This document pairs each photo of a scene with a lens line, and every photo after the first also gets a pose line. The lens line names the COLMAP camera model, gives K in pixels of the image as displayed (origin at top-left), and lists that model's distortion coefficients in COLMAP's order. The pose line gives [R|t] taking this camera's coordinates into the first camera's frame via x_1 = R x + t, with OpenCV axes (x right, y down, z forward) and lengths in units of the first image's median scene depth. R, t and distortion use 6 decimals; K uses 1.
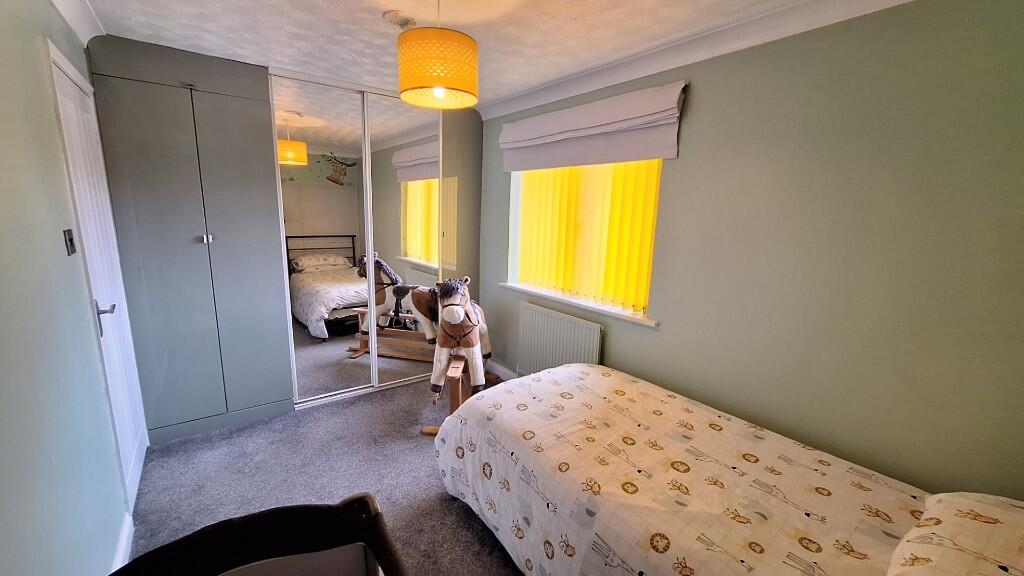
lens RADIAL K [[406.2, 0, 508.5], [0, 406.2, 291.8], [0, 0, 1]] dist [-0.008929, 0.004618]
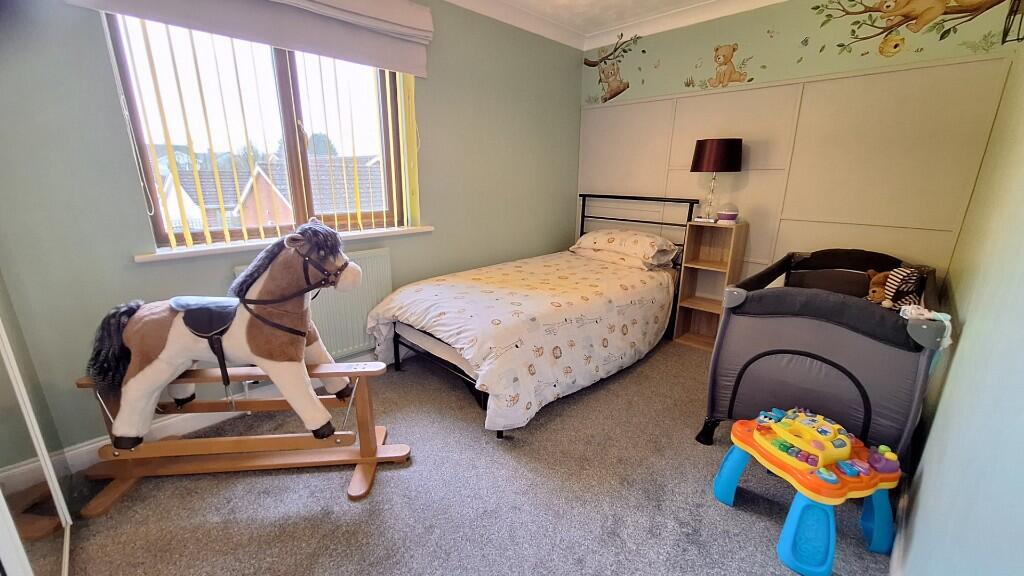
lens RADIAL K [[406.2, 0, 508.9], [0, 406.2, 285.6], [0, 0, 1]] dist [-0.008929, 0.004618]
pose [[-0.129548, -0.295115, 0.946638, -0.982859], [0.181704, 0.931452, 0.315247, -0.109781], [-0.974783, 0.212847, -0.067045, 1.081403]]
